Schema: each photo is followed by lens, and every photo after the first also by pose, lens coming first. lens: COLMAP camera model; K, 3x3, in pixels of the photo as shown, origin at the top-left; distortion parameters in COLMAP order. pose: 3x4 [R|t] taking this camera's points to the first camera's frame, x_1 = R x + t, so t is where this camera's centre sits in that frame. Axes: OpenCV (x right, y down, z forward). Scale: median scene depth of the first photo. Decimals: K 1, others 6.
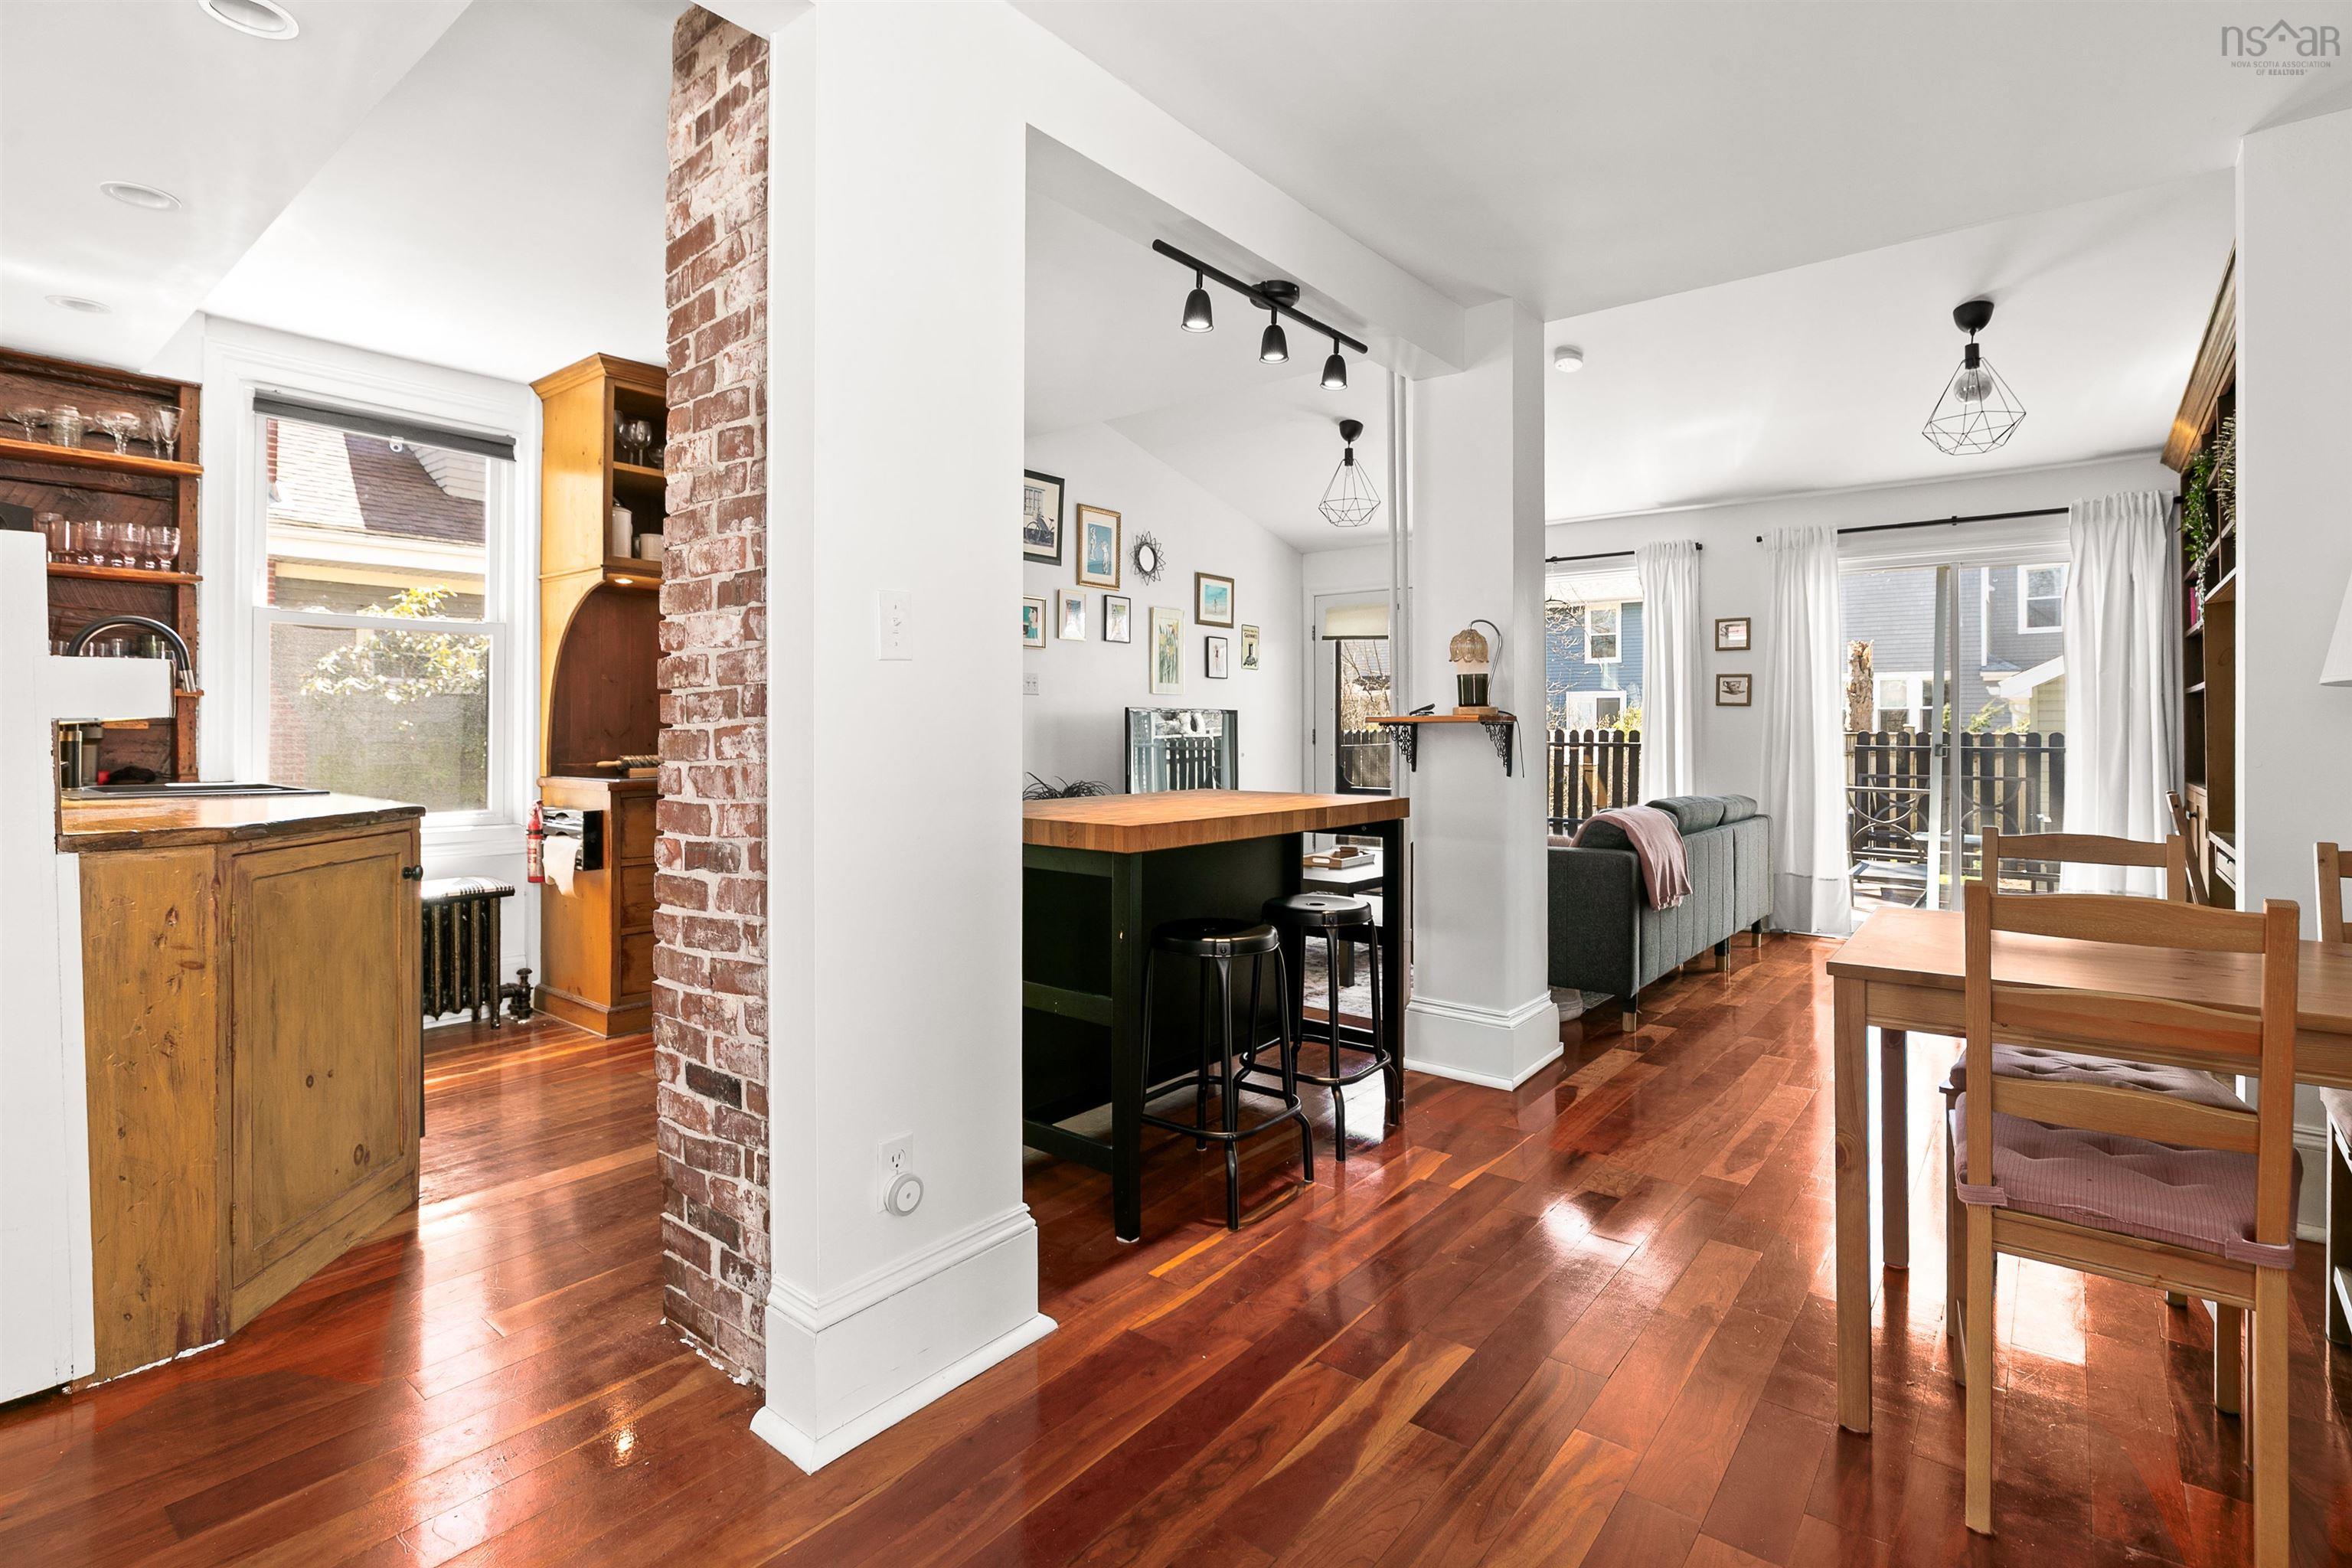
lens RADIAL K [[1118.4, 0, 1154.8], [0, 1118.4, 718.6], [0, 0, 1]] dist [0.004128, -0.000196]
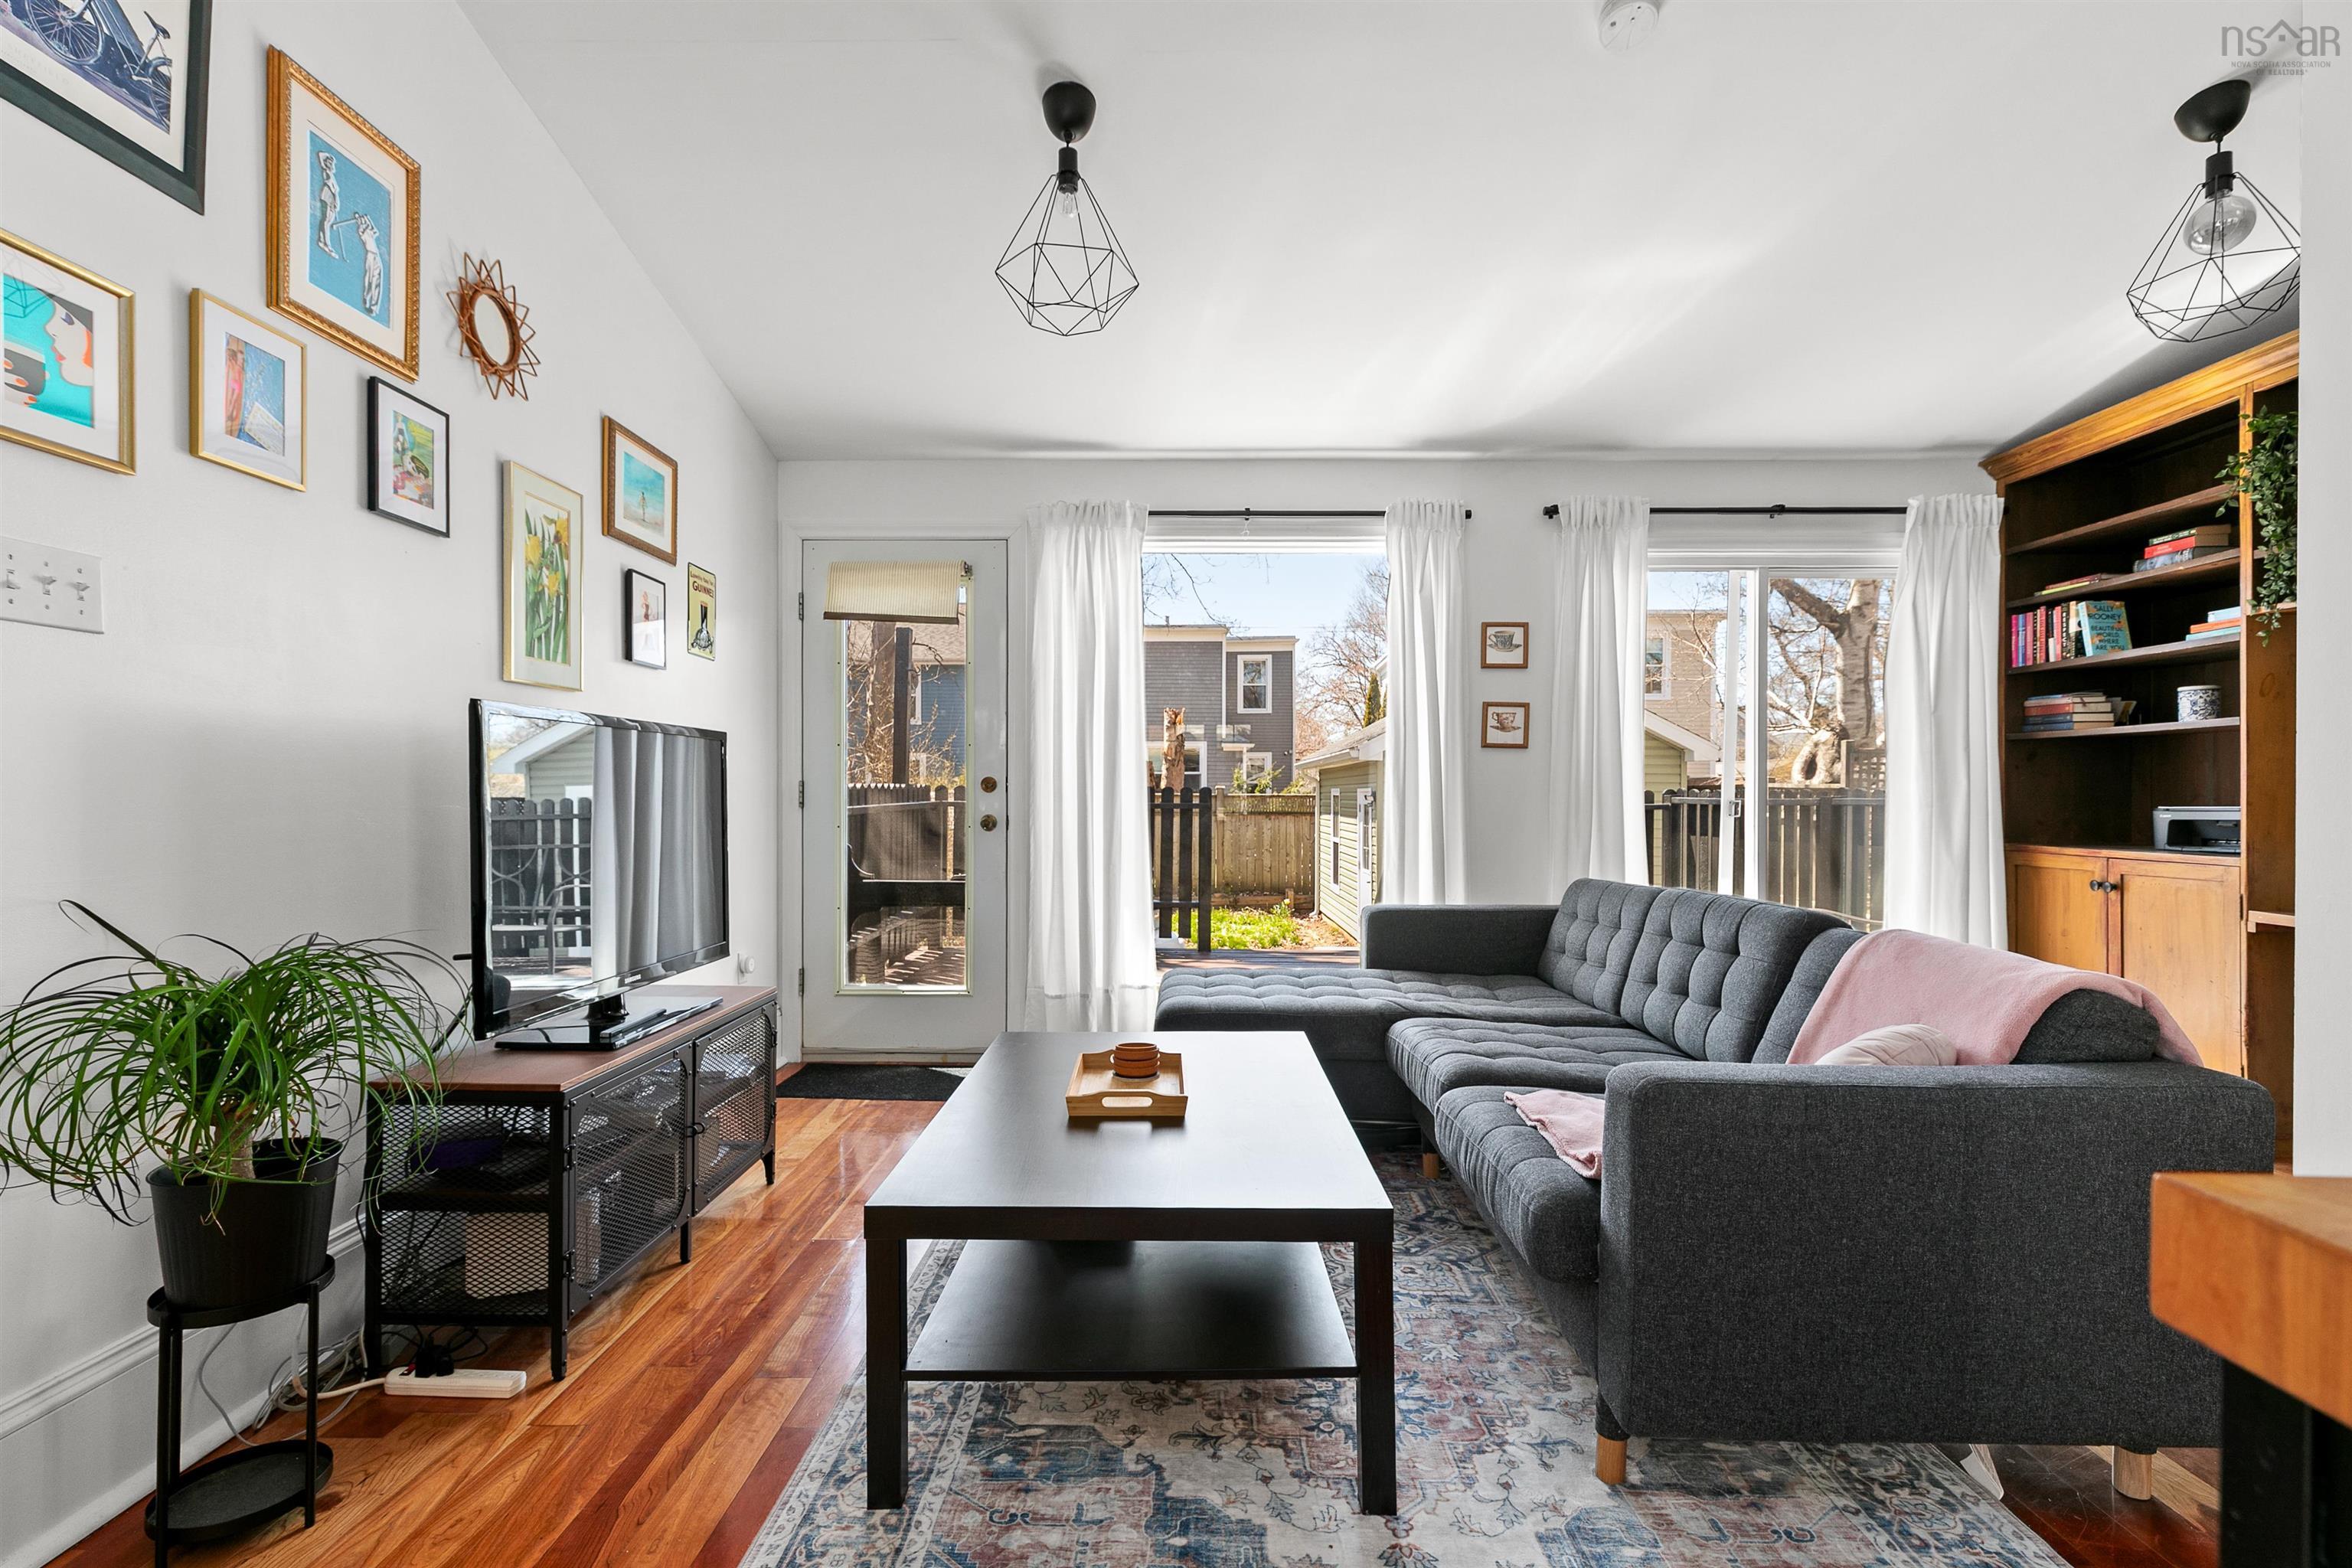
lens RADIAL K [[1063.7, 0, 1179.5], [0, 1063.7, 803.0], [0, 0, 1]] dist [0.007078, -0.001470]
pose [[0.769143, -0.004030, 0.639064, -0.067334], [-0.007567, 0.999853, 0.015412, 0.014541], [-0.639032, -0.016689, 0.768999, 0.618652]]
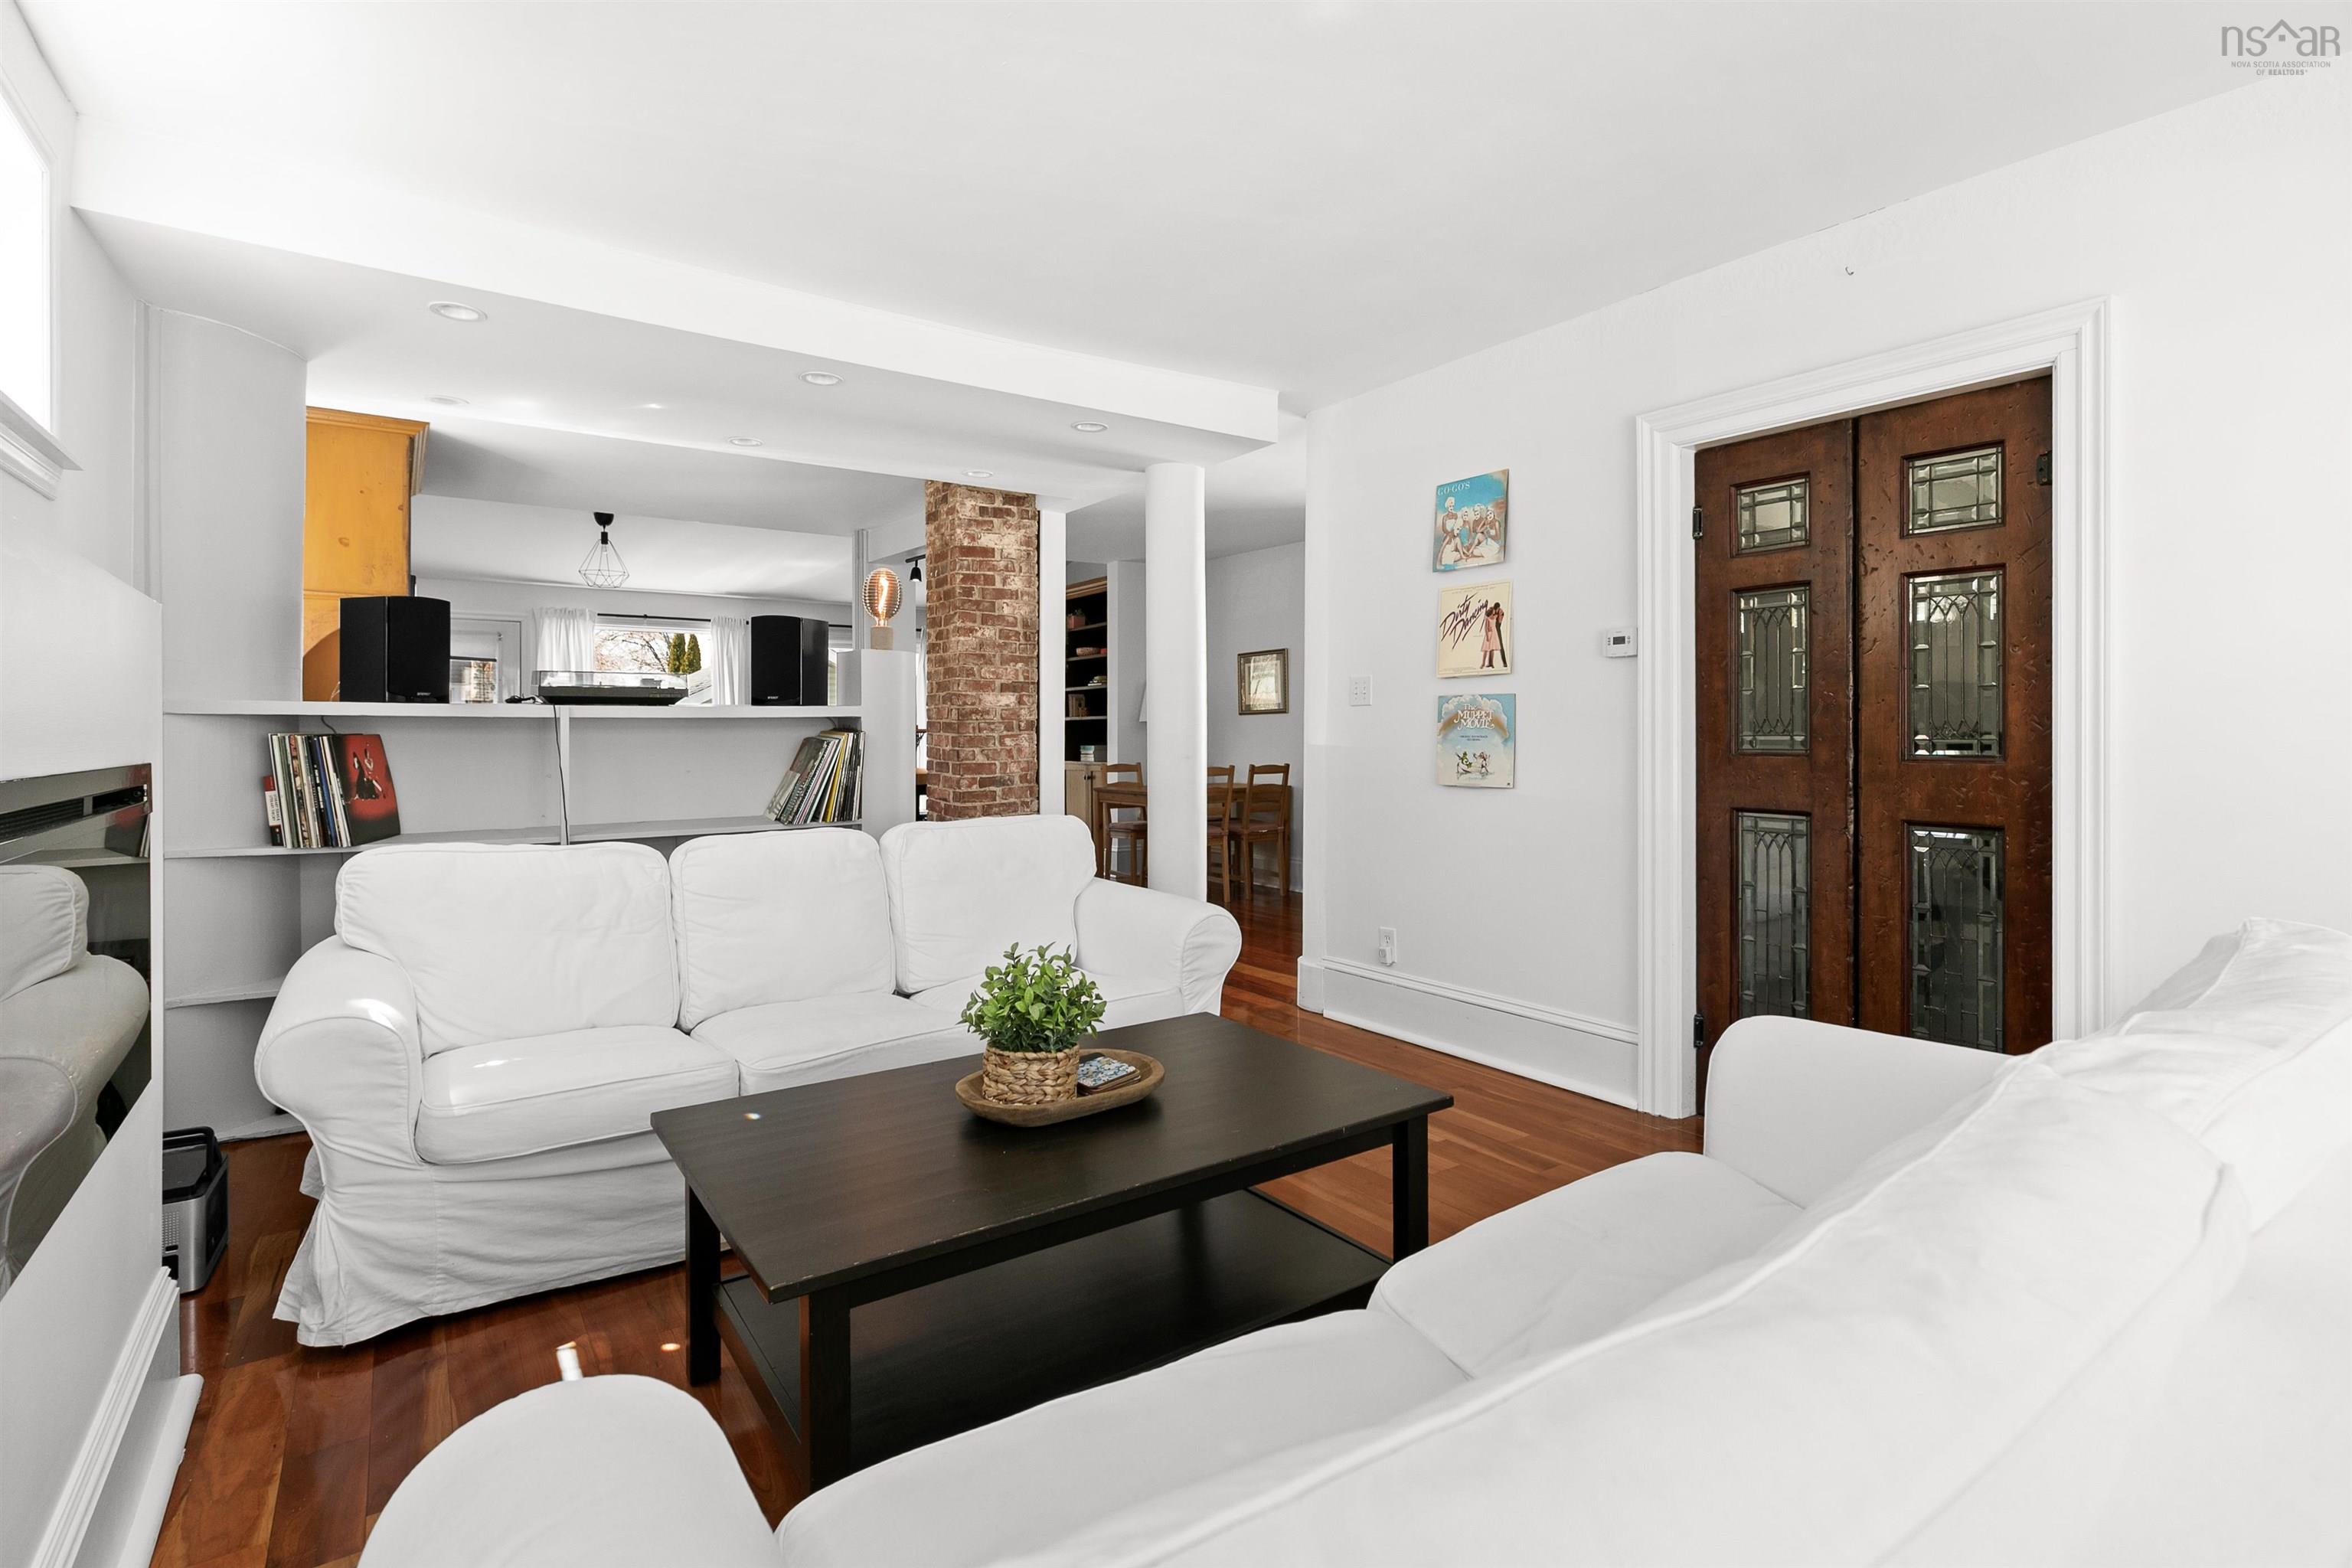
lens RADIAL K [[1118.4, 0, 1203.4], [0, 1118.4, 739.9], [0, 0, 1]] dist [0.004128, -0.000196]
pose [[0.254437, -0.007410, 0.967061, -0.950217], [-0.005555, 0.999943, 0.009124, -0.002456], [-0.967073, -0.007694, 0.254381, -0.064707]]
